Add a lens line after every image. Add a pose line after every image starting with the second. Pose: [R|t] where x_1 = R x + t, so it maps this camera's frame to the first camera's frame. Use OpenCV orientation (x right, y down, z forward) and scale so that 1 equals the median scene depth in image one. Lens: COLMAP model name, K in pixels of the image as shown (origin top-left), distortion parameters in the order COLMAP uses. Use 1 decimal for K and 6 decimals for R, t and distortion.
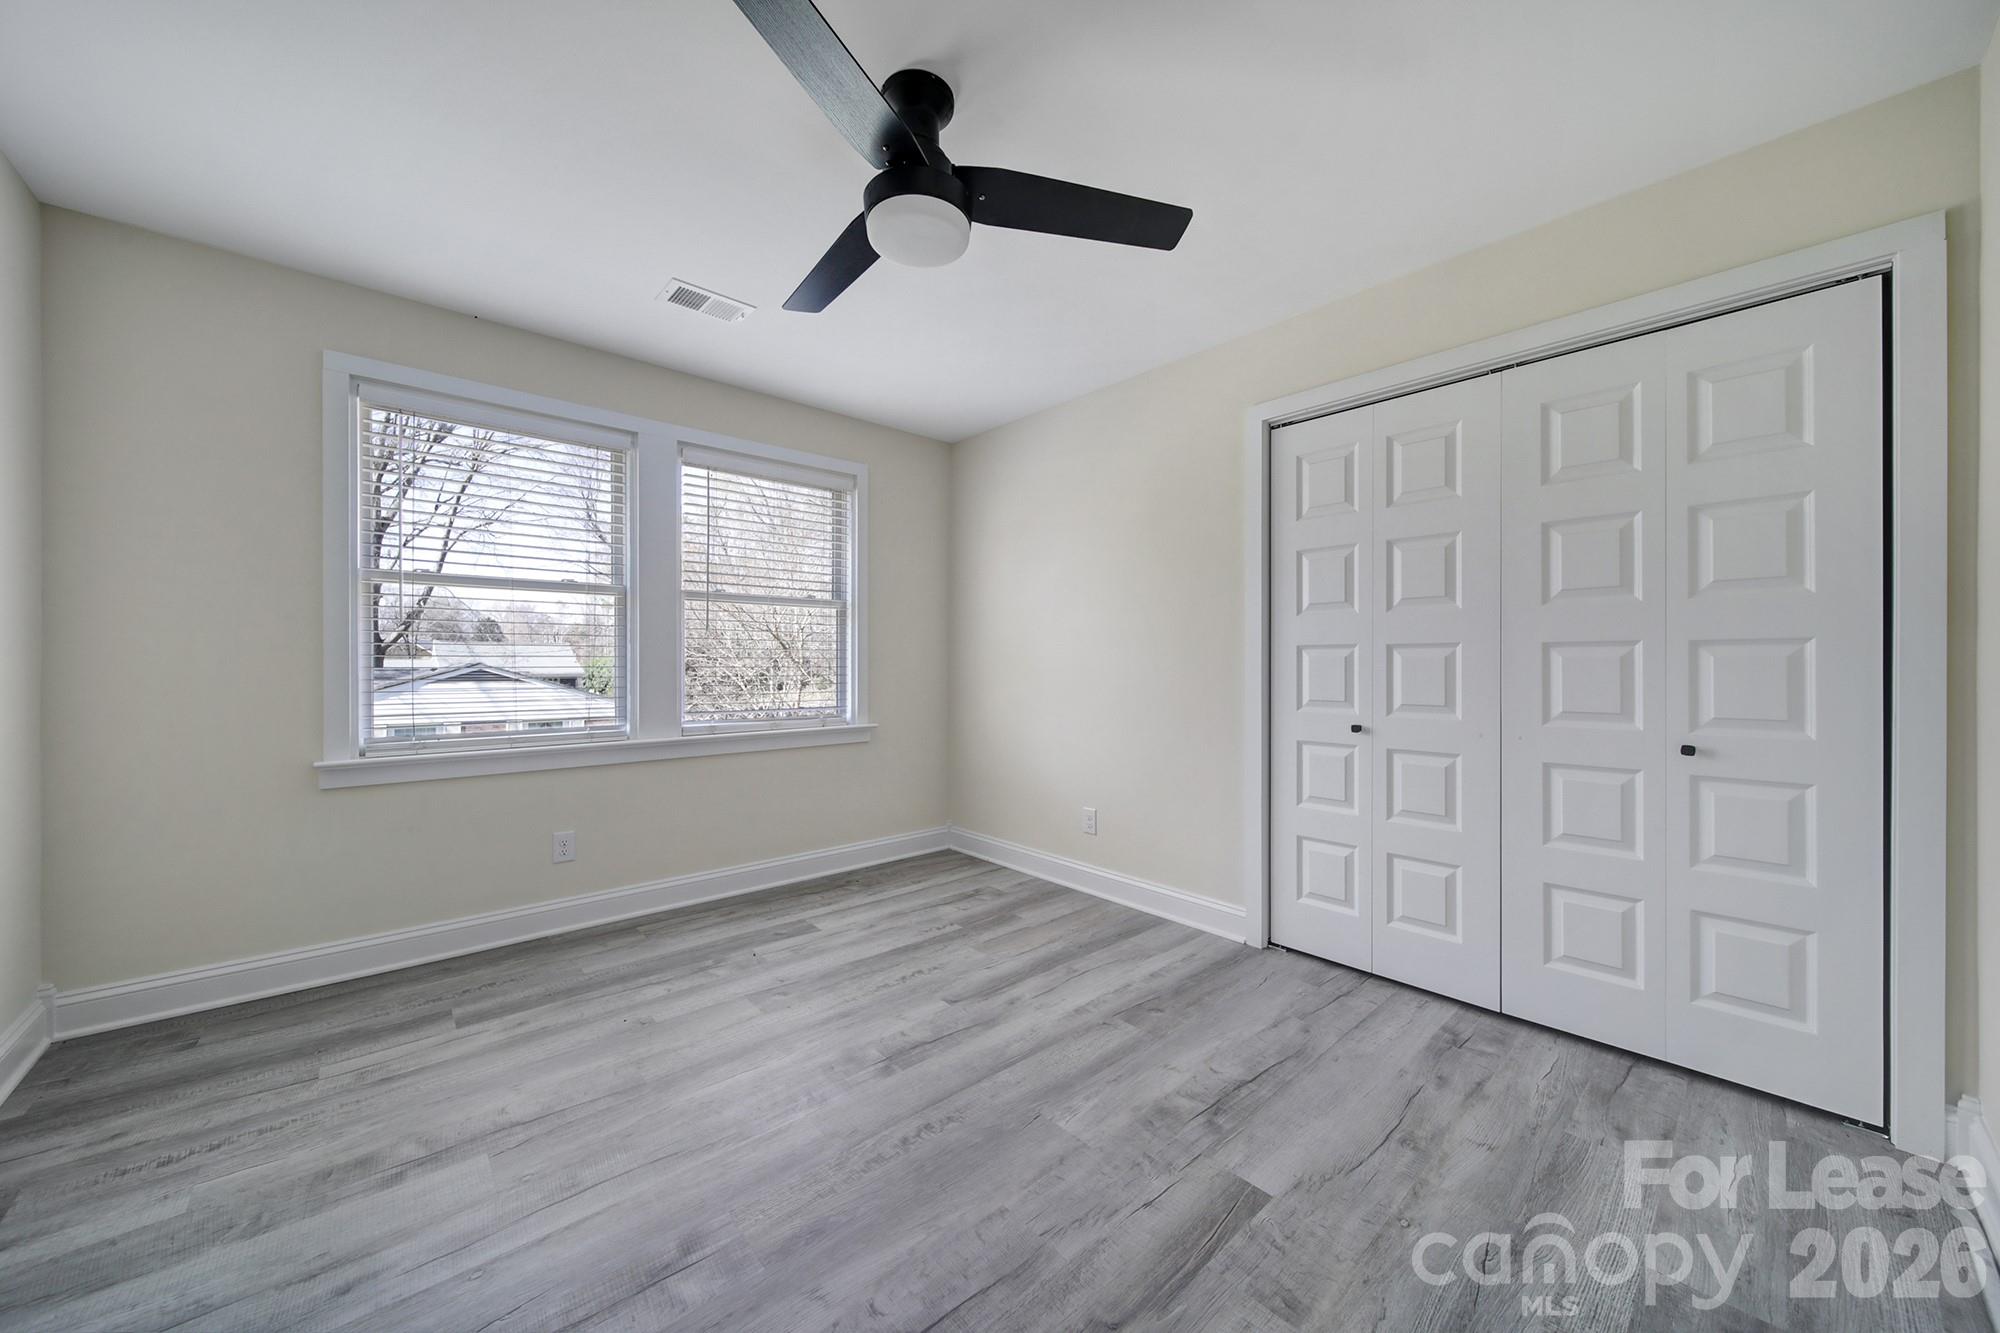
lens RADIAL K [[708.1, 0, 990.5], [0, 708.1, 664.5], [0, 0, 1]] dist [0.000692, -0.001760]
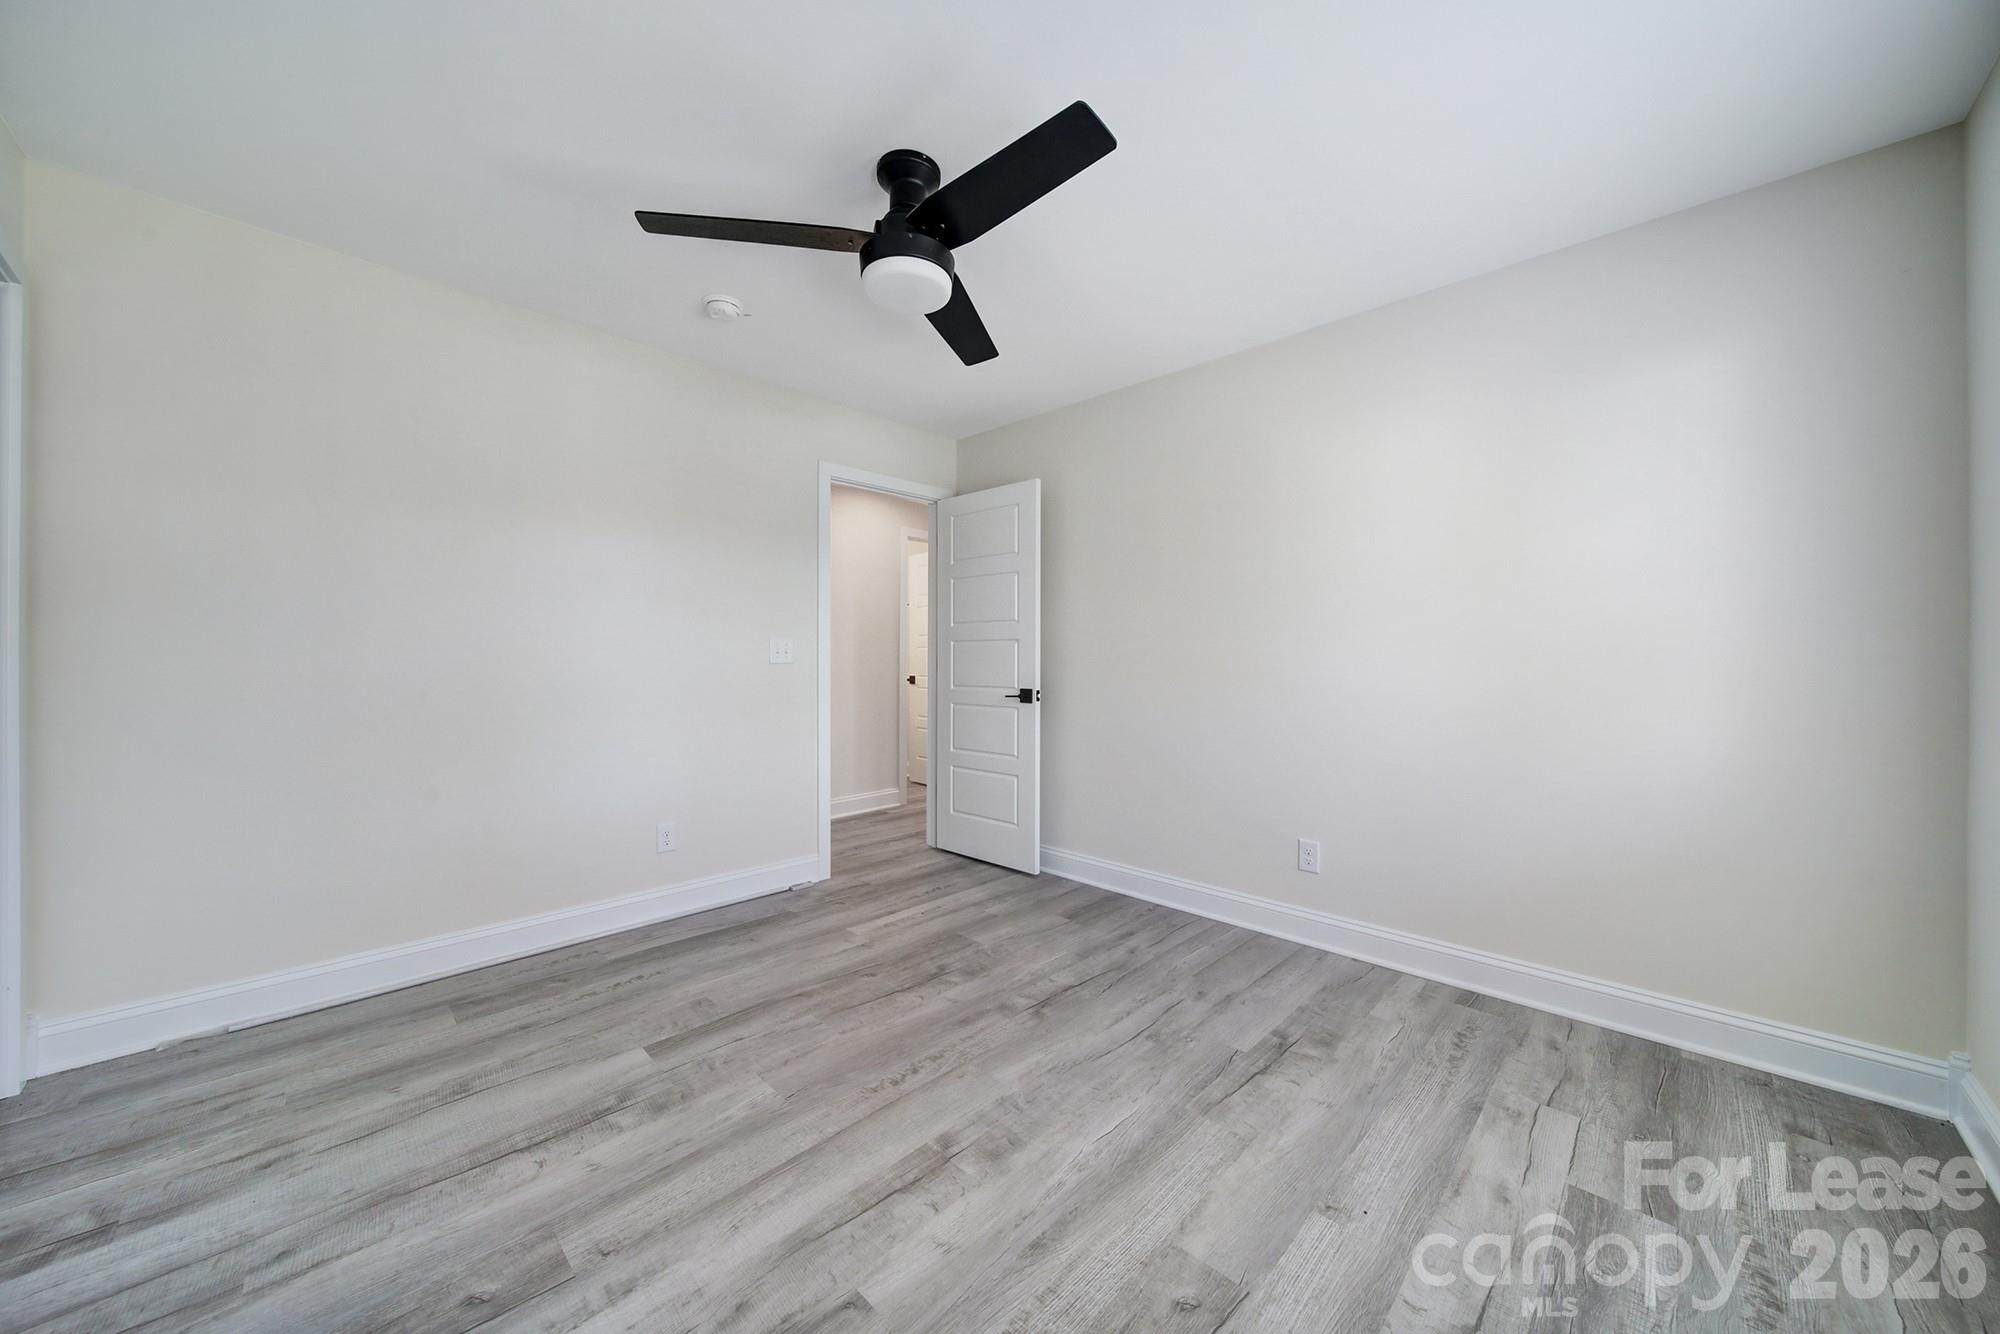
lens RADIAL K [[708.1, 0, 998.1], [0, 708.1, 666.9], [0, 0, 1]] dist [0.000692, -0.001760]
pose [[-0.997484, -0.005642, -0.070660, -0.161251], [-0.005821, 0.999980, 0.002333, 0.000903], [0.070646, 0.002739, -0.997498, 2.040270]]
